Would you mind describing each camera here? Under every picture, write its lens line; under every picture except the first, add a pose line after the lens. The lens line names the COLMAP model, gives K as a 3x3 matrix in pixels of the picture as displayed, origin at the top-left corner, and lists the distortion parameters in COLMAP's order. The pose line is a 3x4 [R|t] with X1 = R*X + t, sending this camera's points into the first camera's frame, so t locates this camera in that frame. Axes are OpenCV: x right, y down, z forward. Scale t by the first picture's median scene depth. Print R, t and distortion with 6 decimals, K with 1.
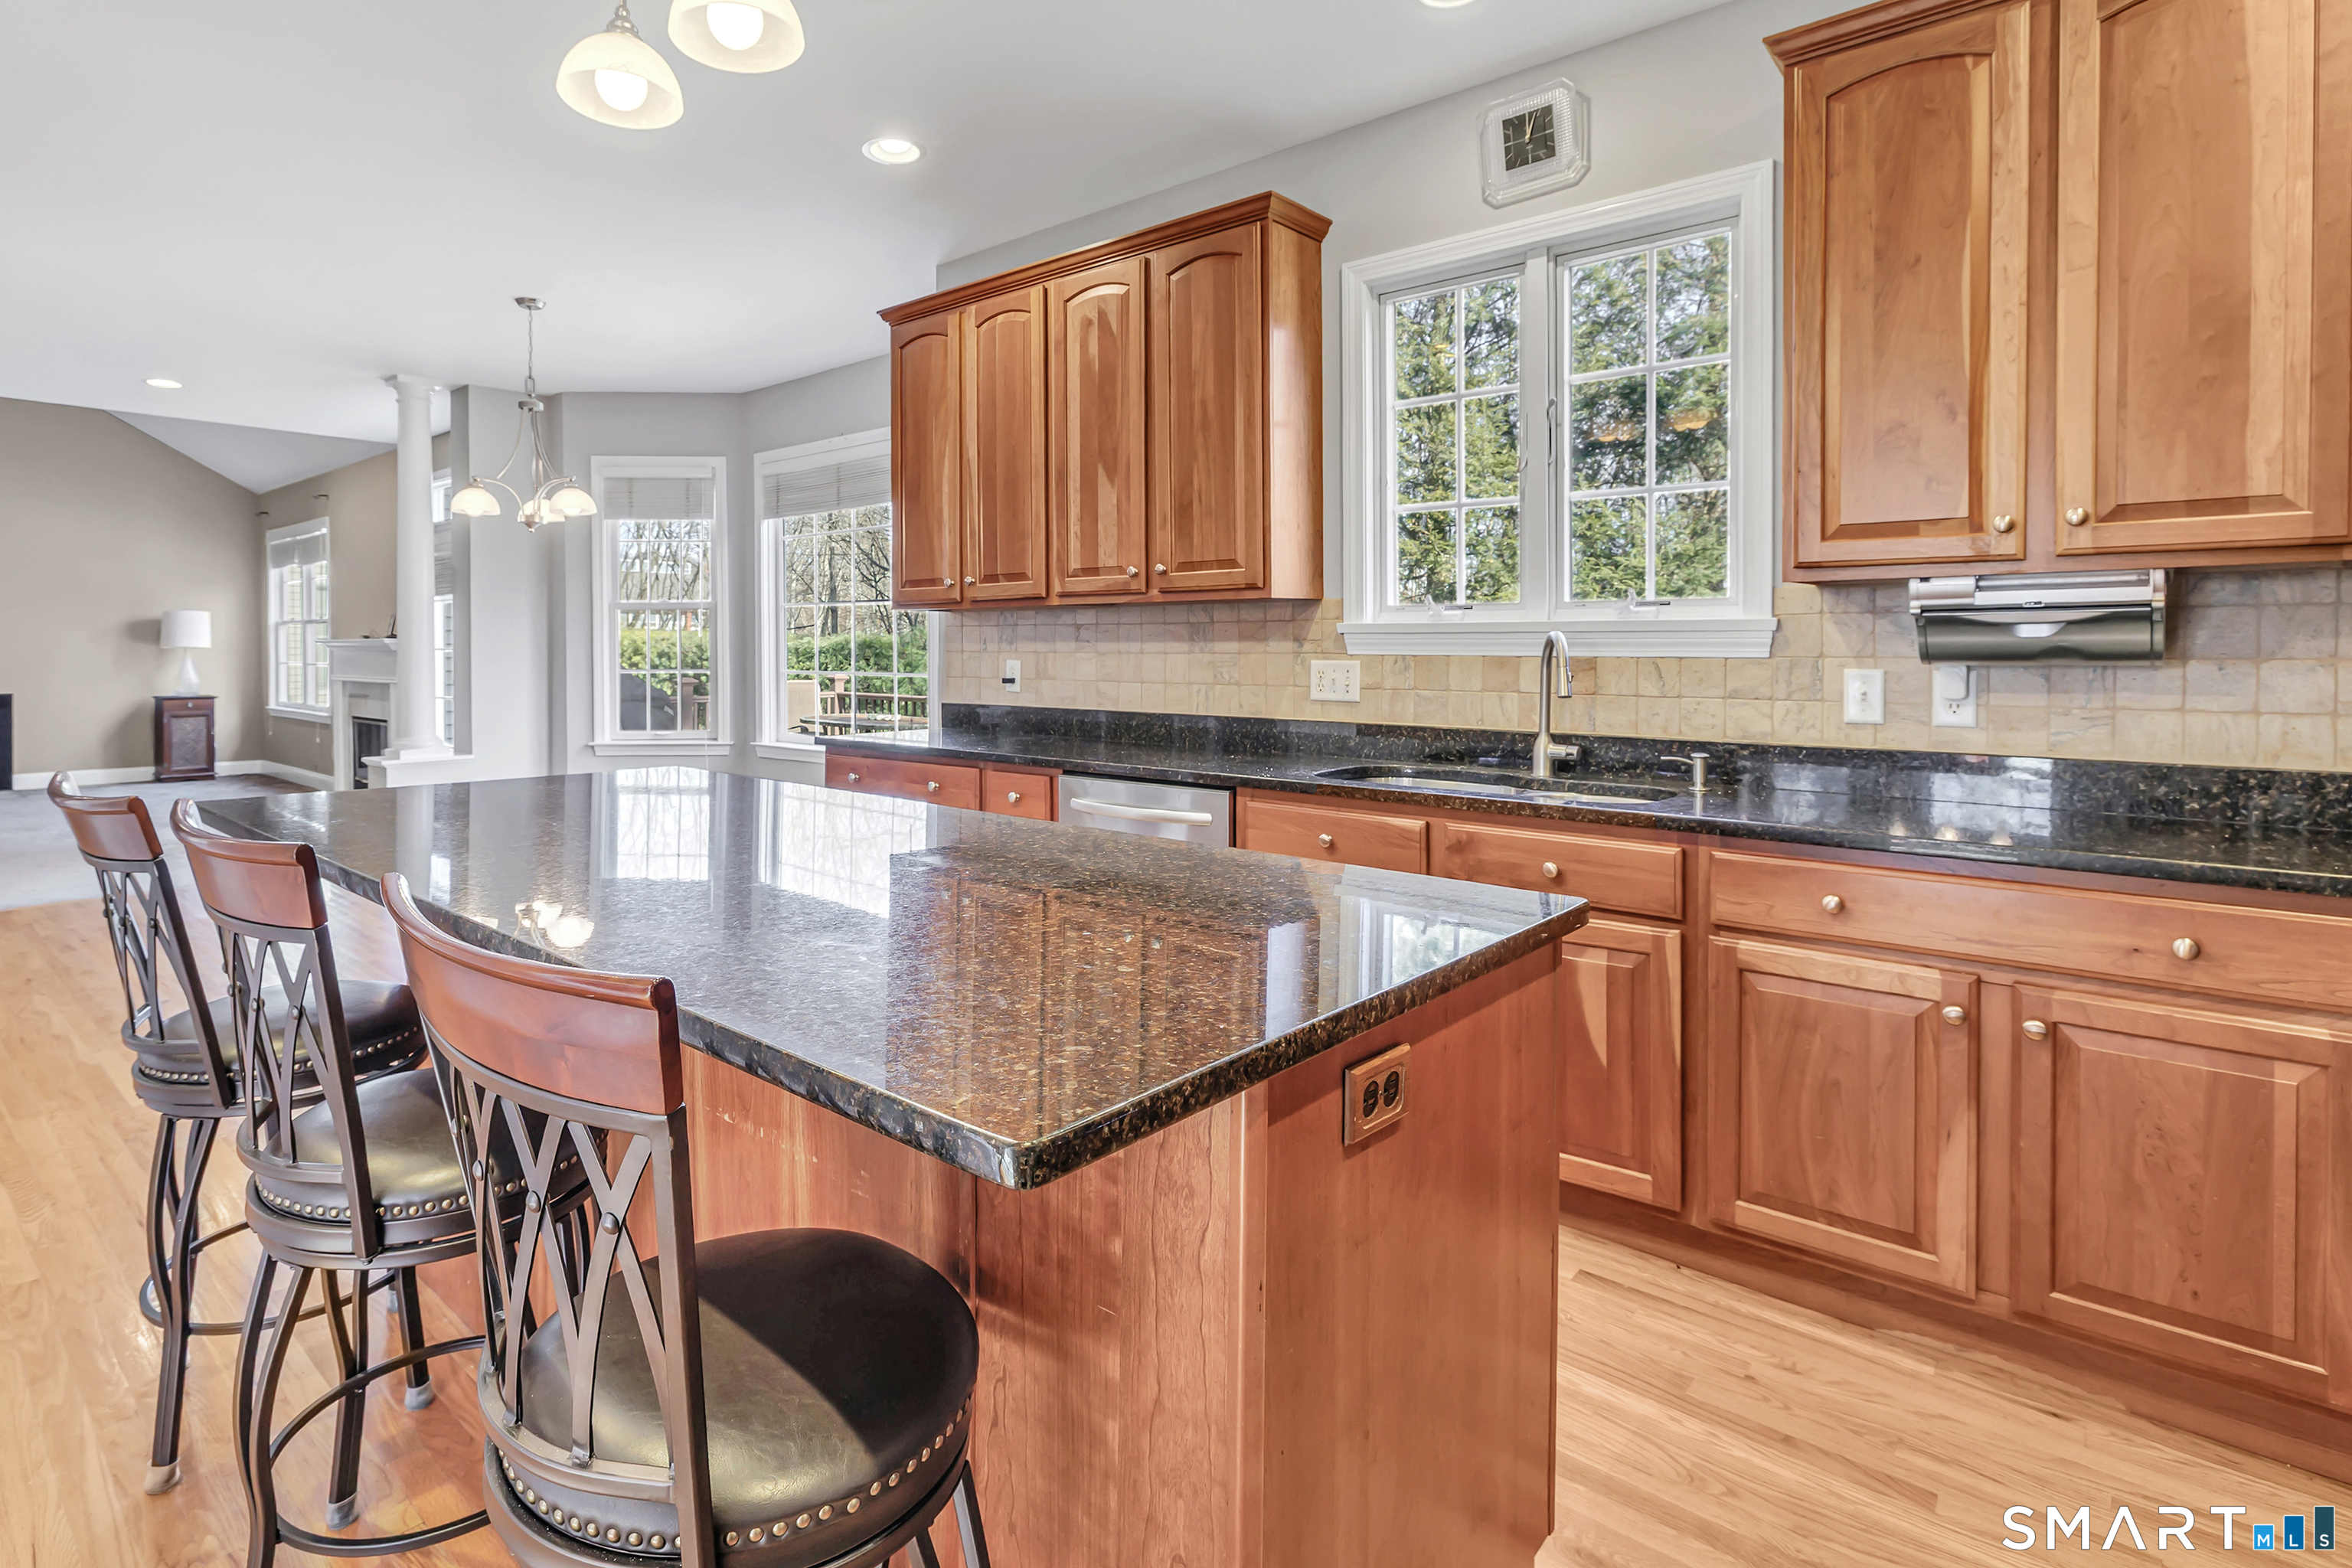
lens RADIAL K [[1113.9, 0, 1012.4], [0, 1113.9, 650.4], [0, 0, 1]] dist [-0.002460, -0.000417]
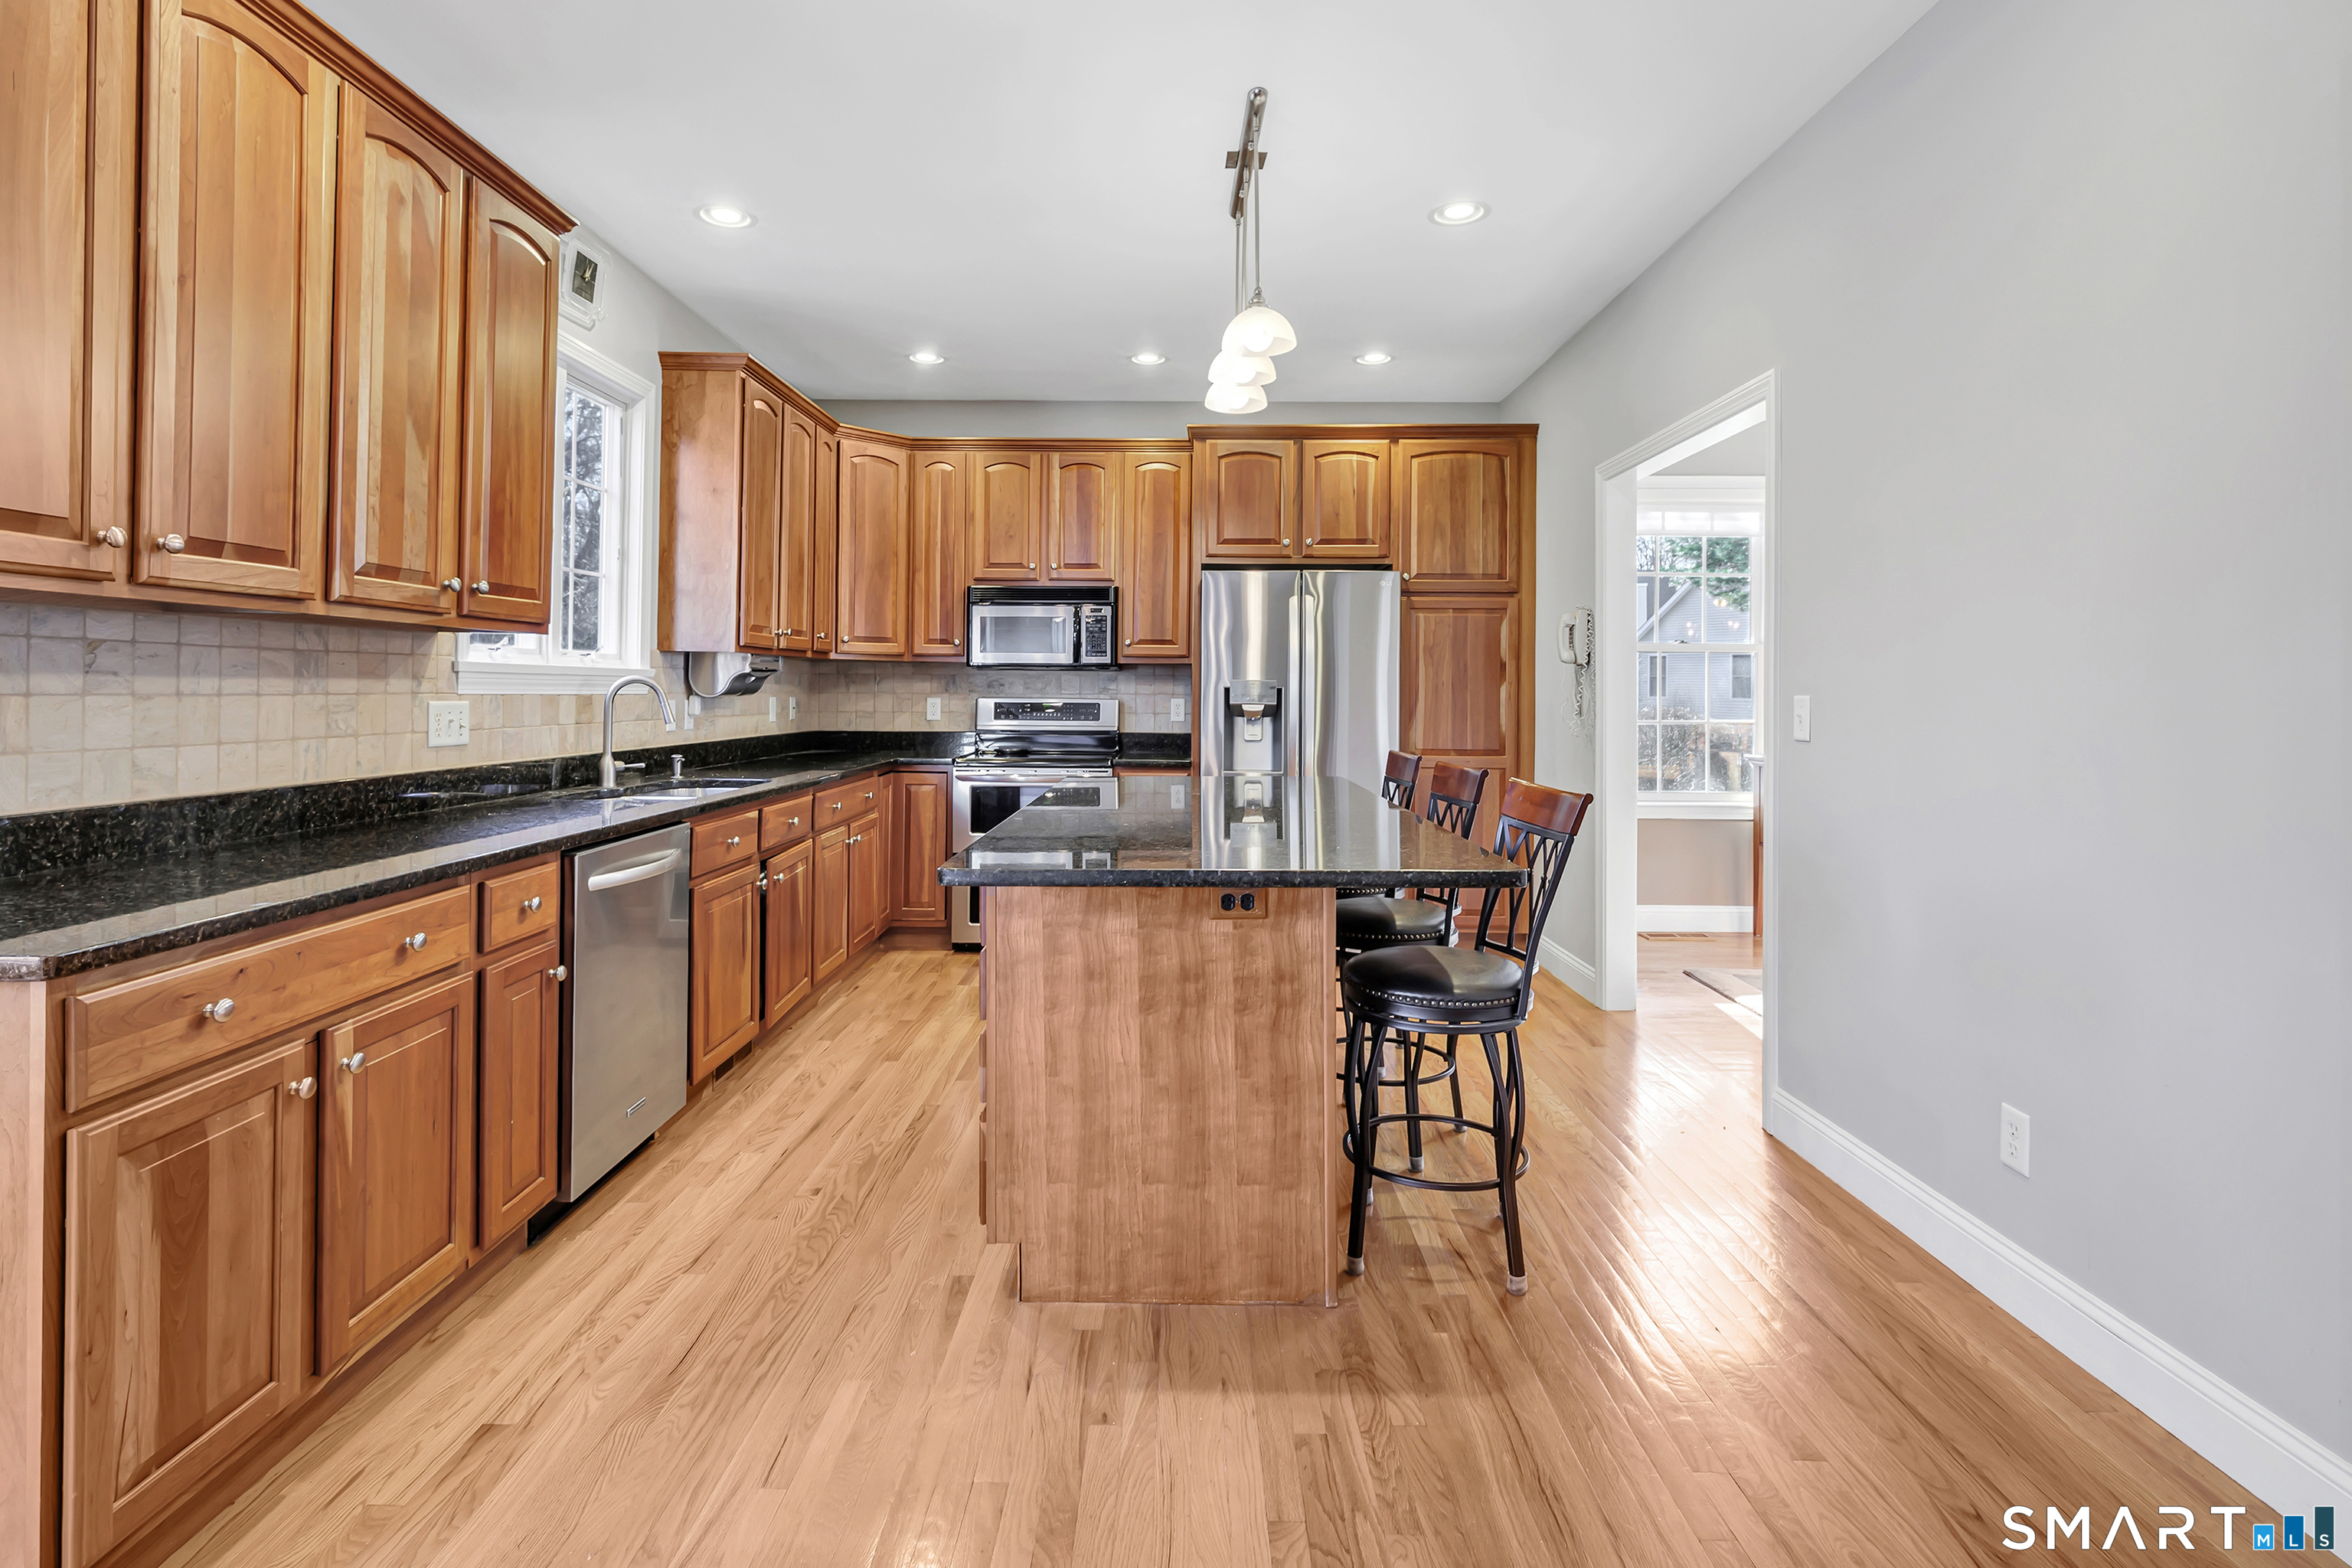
lens RADIAL K [[1148.3, 0, 1184.7], [0, 1148.3, 681.6], [0, 0, 1]] dist [-0.000971, -0.000907]
pose [[-0.689974, -0.000095, 0.723834, -0.718641], [-0.005468, 0.999972, -0.005081, -0.004777], [-0.723813, -0.007464, -0.689955, 1.084620]]
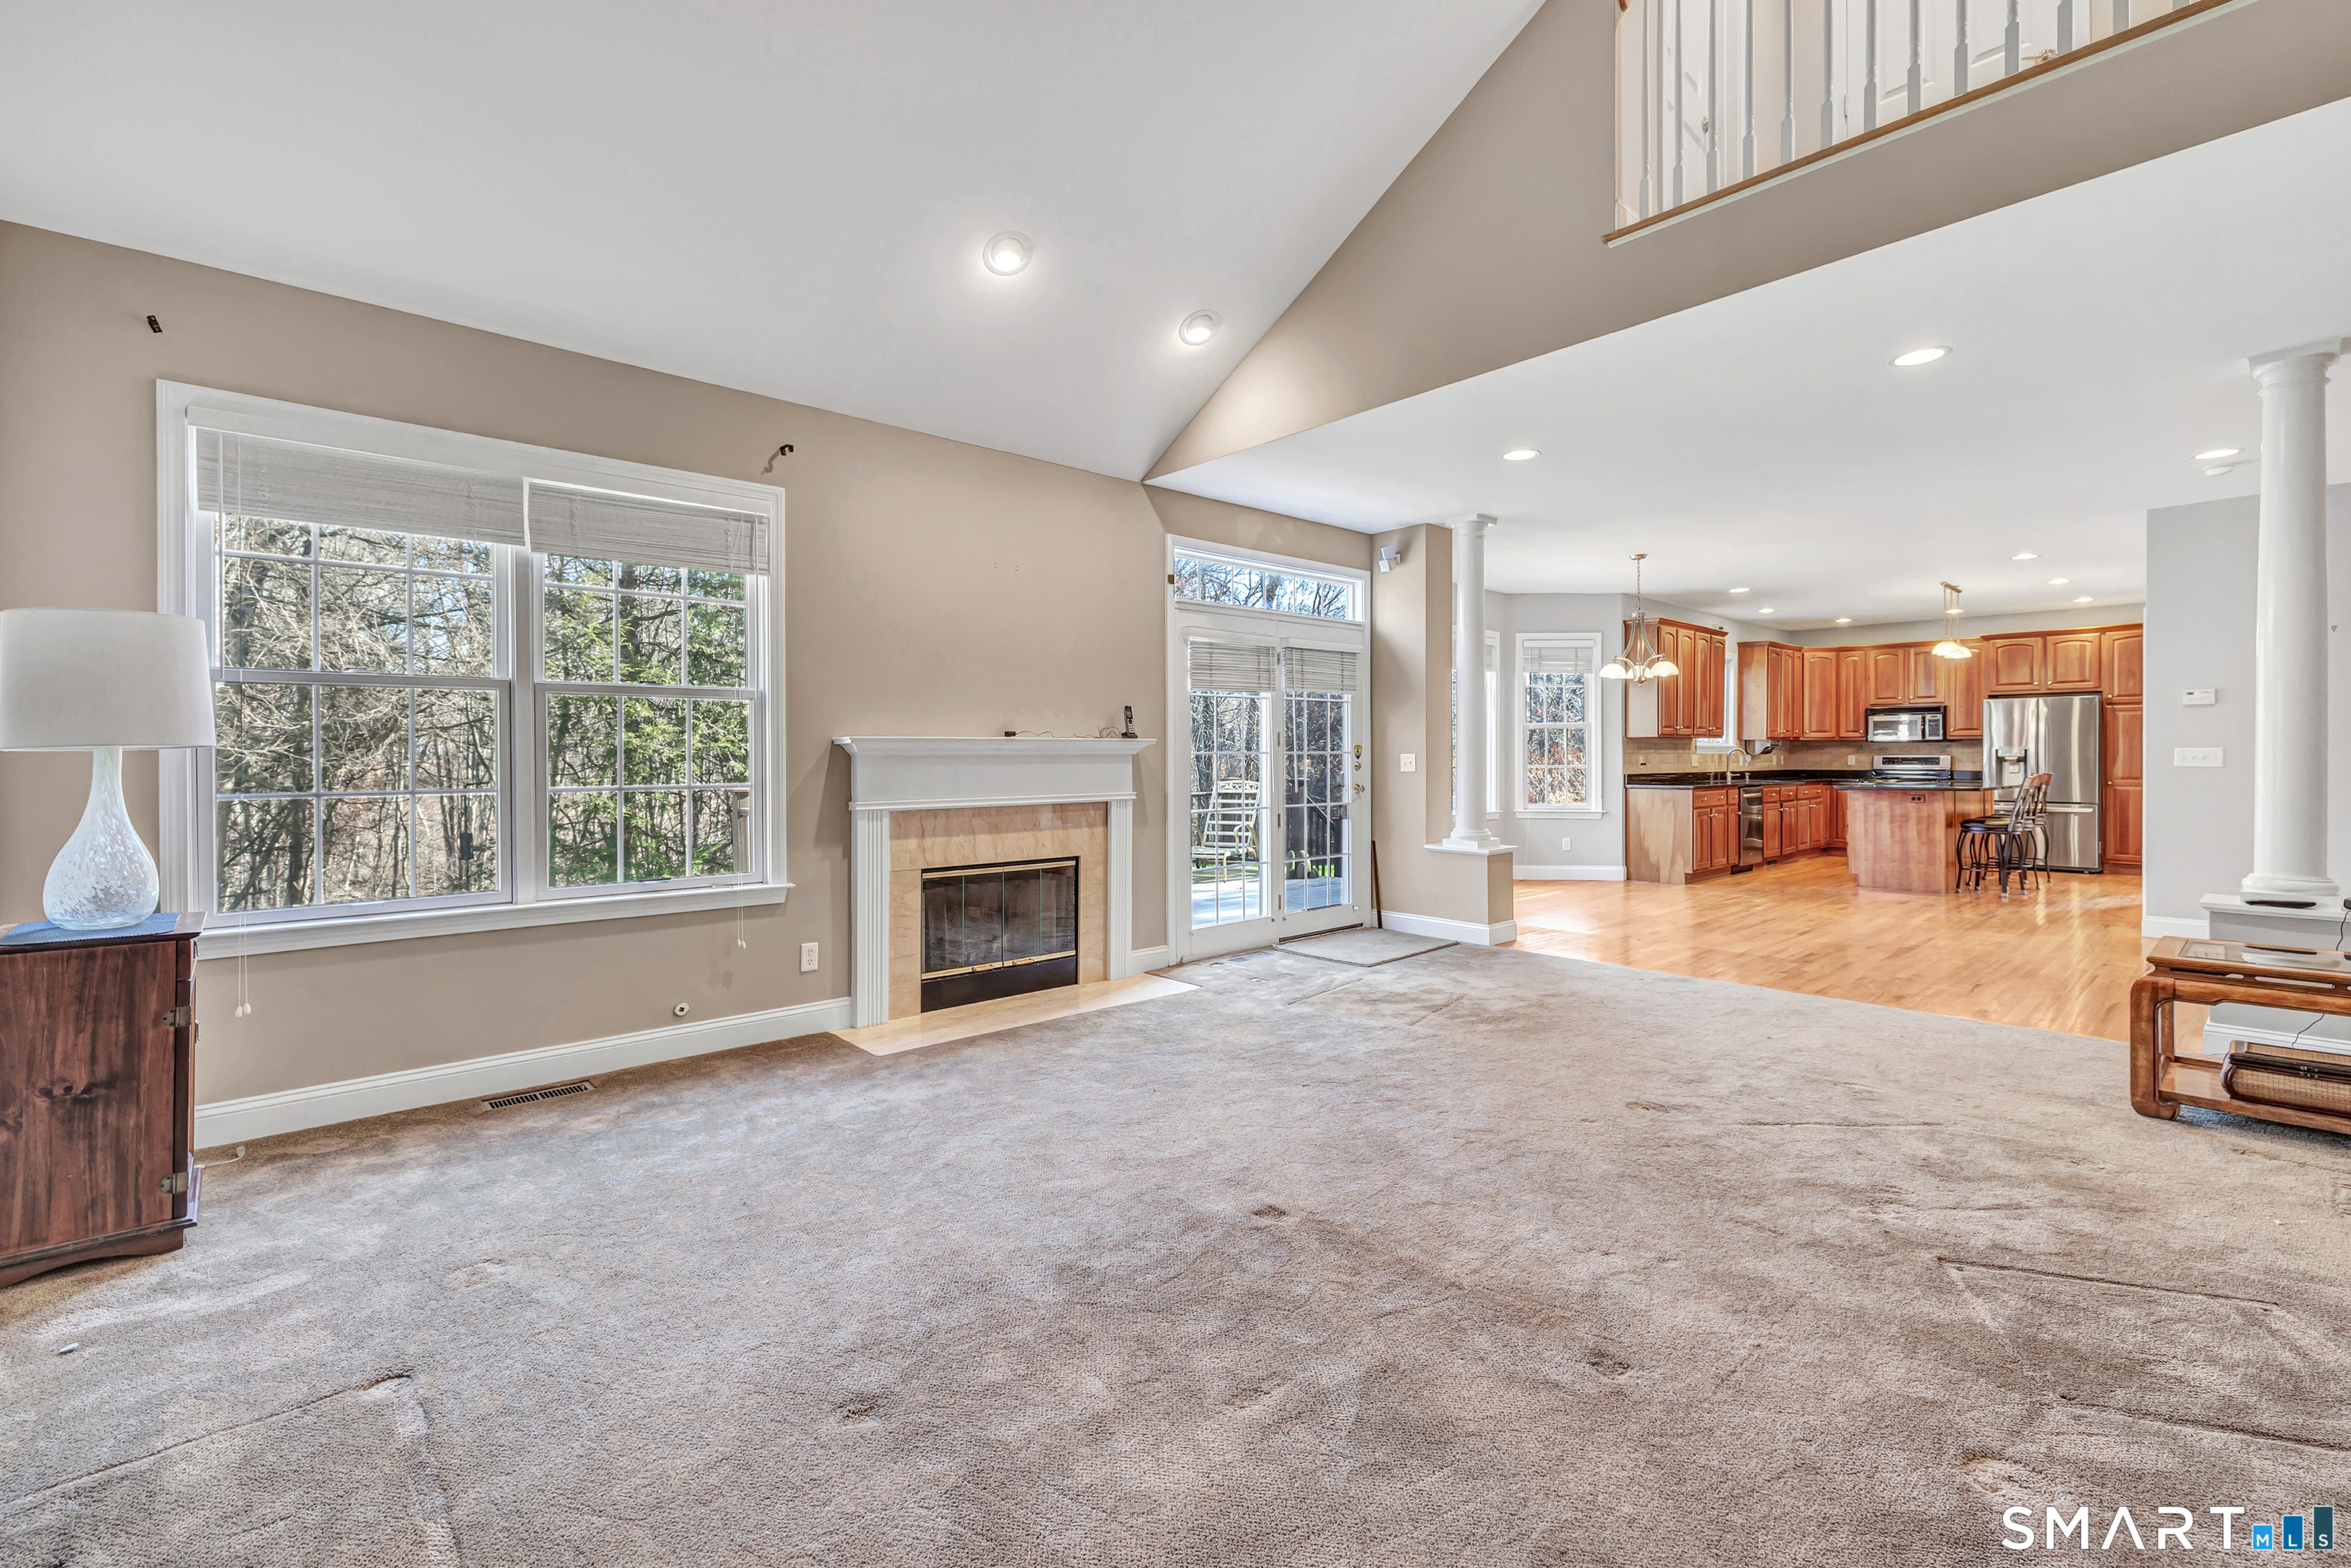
lens RADIAL K [[1141.1, 0, 1035.1], [0, 1141.1, 762.4], [0, 0, 1]] dist [-0.000245, -0.000146]
pose [[0.111048, -0.005842, 0.993798, -3.249498], [0.004471, 0.999976, 0.005379, 0.002089], [-0.993805, 0.003846, 0.111072, 2.430603]]
